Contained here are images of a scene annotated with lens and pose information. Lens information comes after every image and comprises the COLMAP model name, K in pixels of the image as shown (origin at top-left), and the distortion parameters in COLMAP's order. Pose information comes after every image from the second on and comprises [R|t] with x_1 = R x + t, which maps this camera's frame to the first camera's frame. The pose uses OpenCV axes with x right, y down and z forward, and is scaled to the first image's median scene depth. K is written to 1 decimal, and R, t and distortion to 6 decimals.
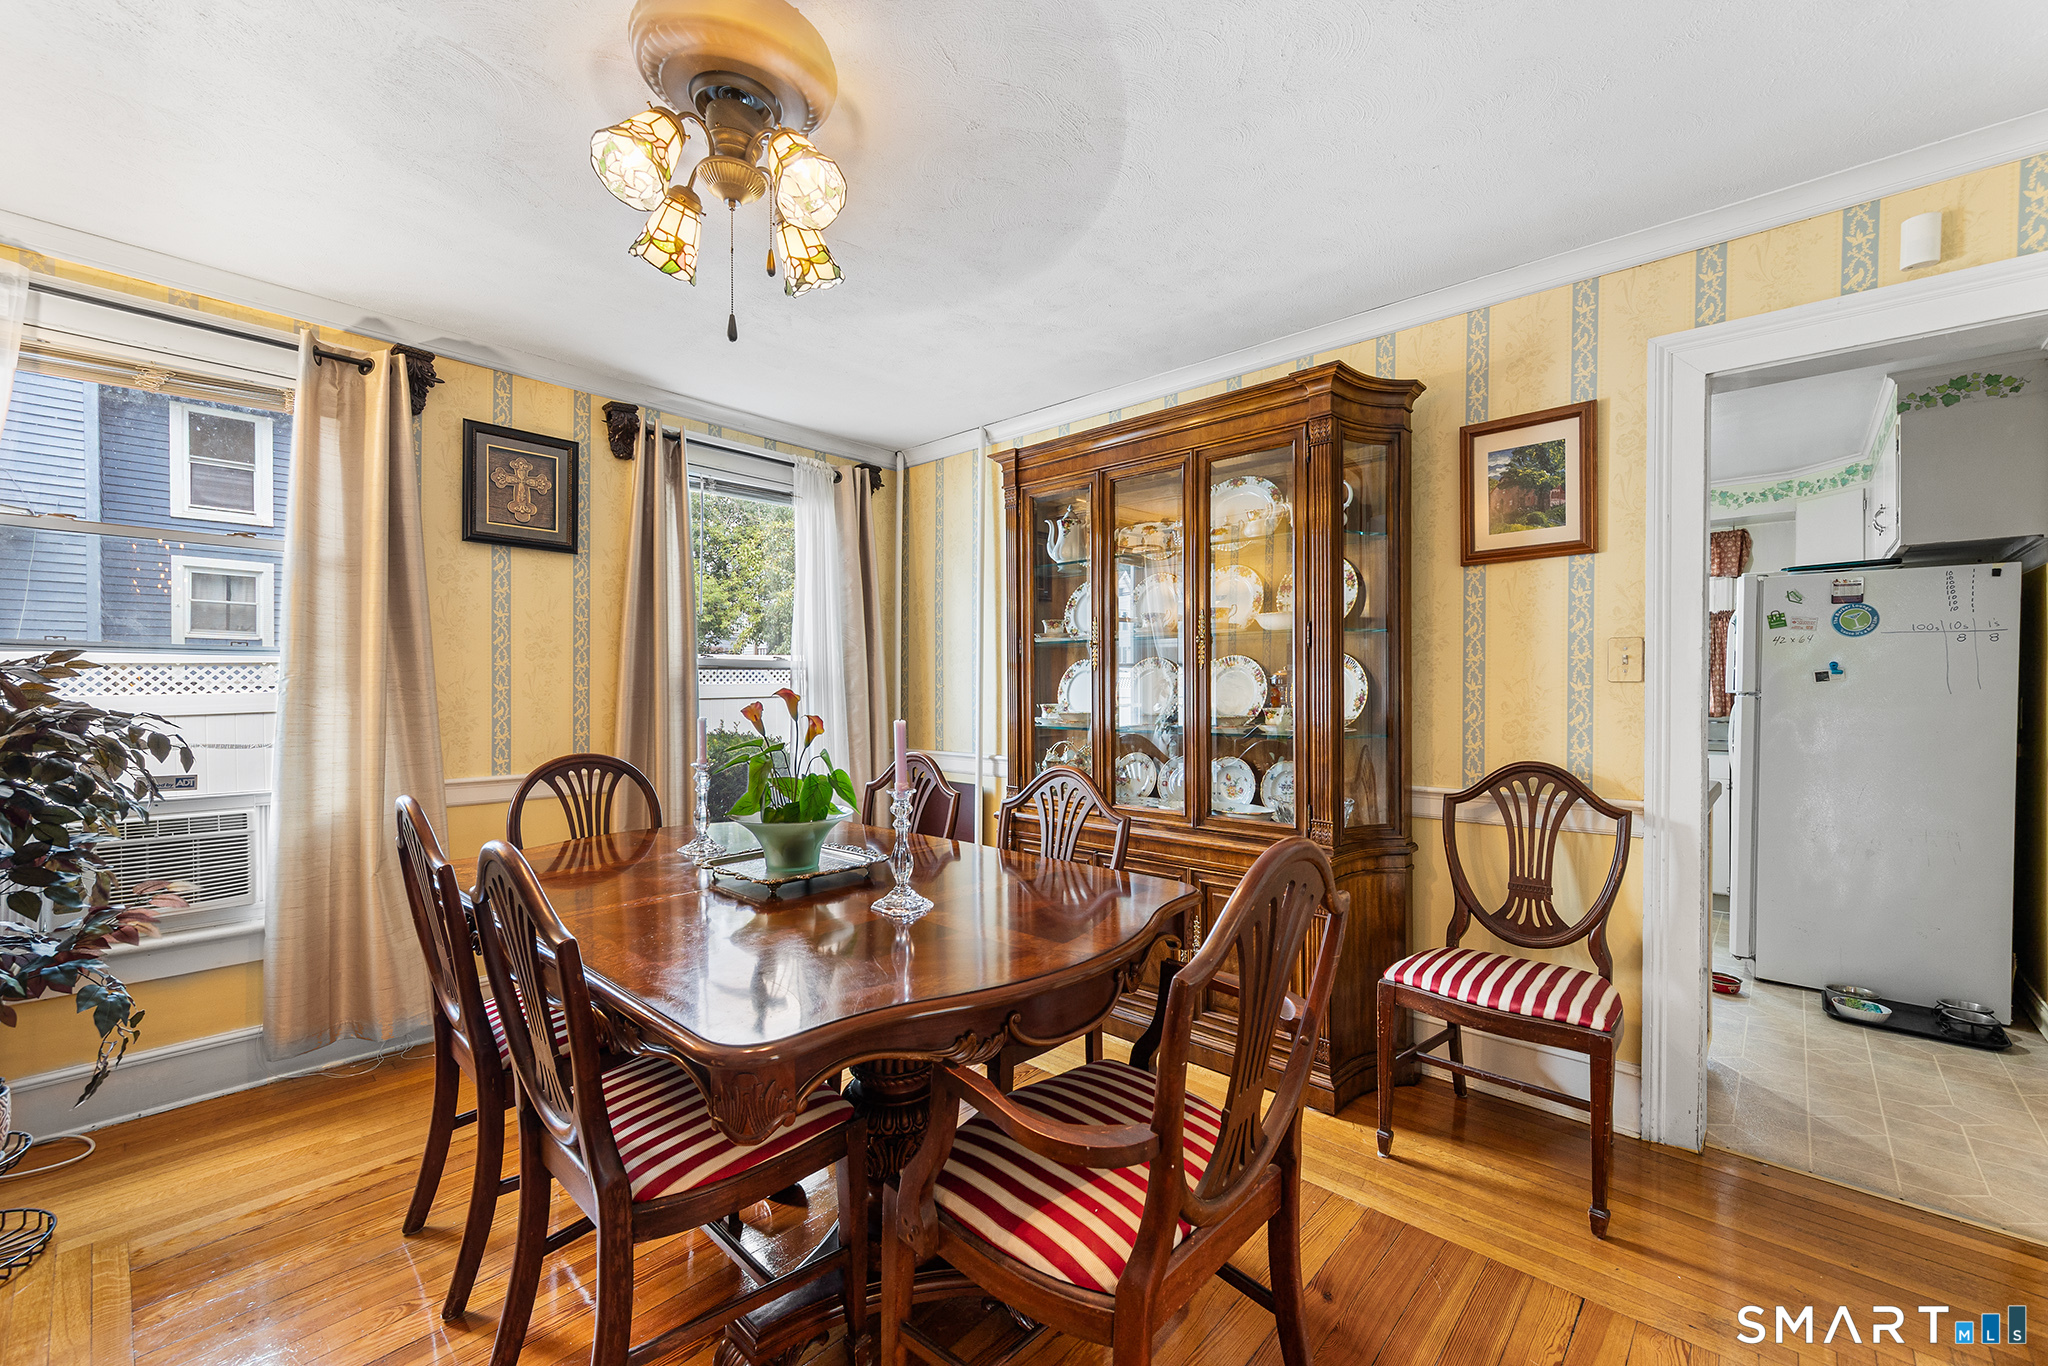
lens RADIAL K [[801.9, 0, 1024.0], [0, 801.9, 683.0], [0, 0, 1]] dist [-0.000397, -0.000159]
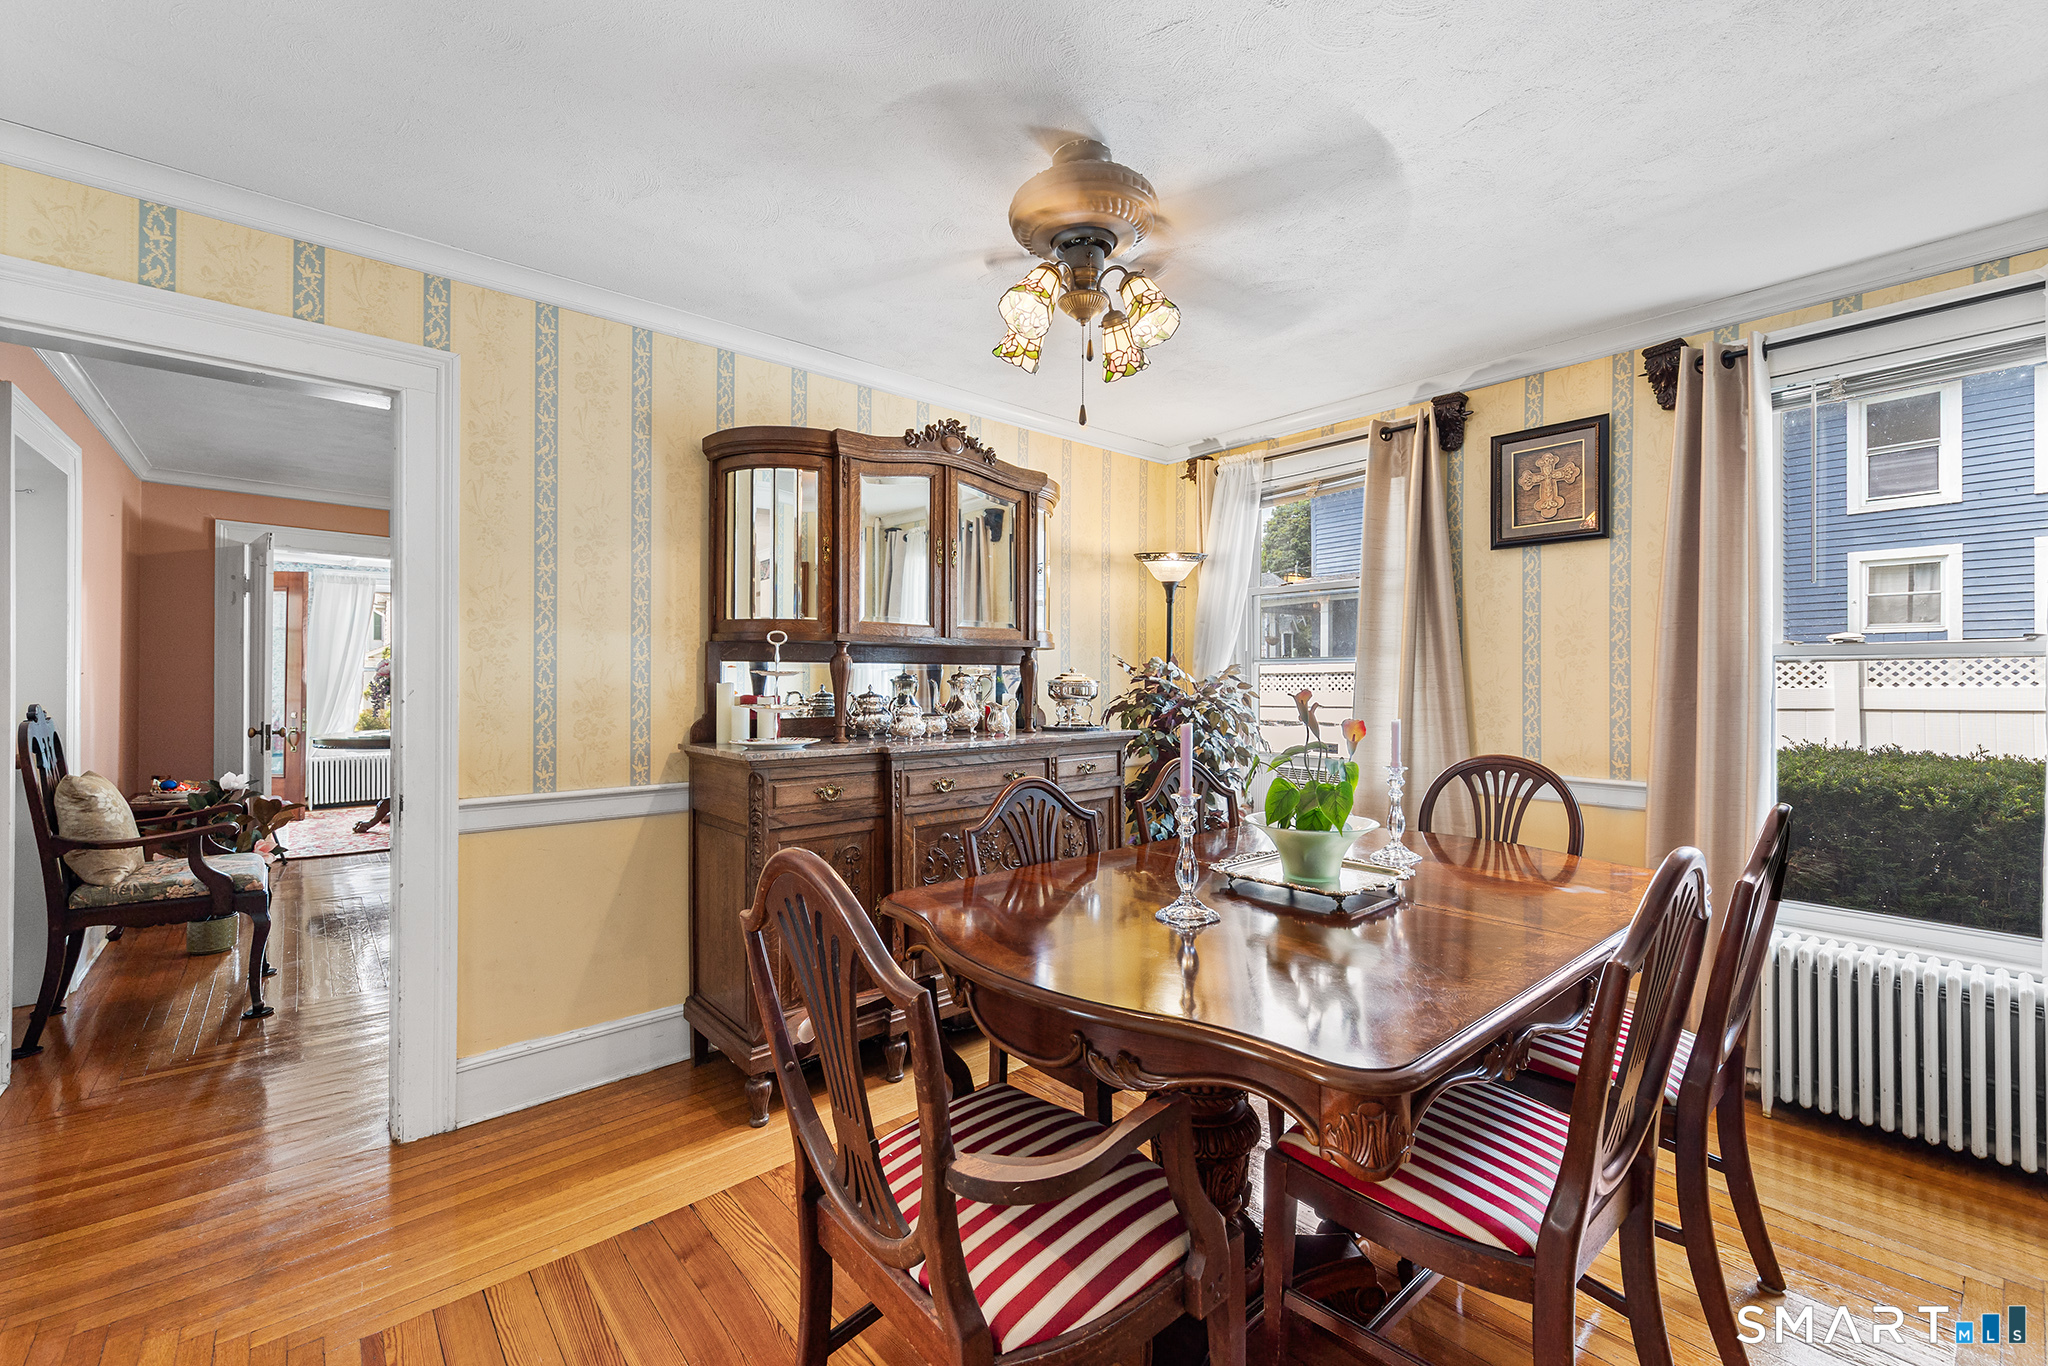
lens RADIAL K [[808.6, 0, 1024.0], [0, 808.6, 683.0], [0, 0, 1]] dist [-0.002140, -0.000322]
pose [[-0.099730, 0.001539, -0.995013, 0.428958], [0.004454, 0.999989, 0.001100, -0.002400], [0.995005, -0.004322, -0.099736, 0.462039]]
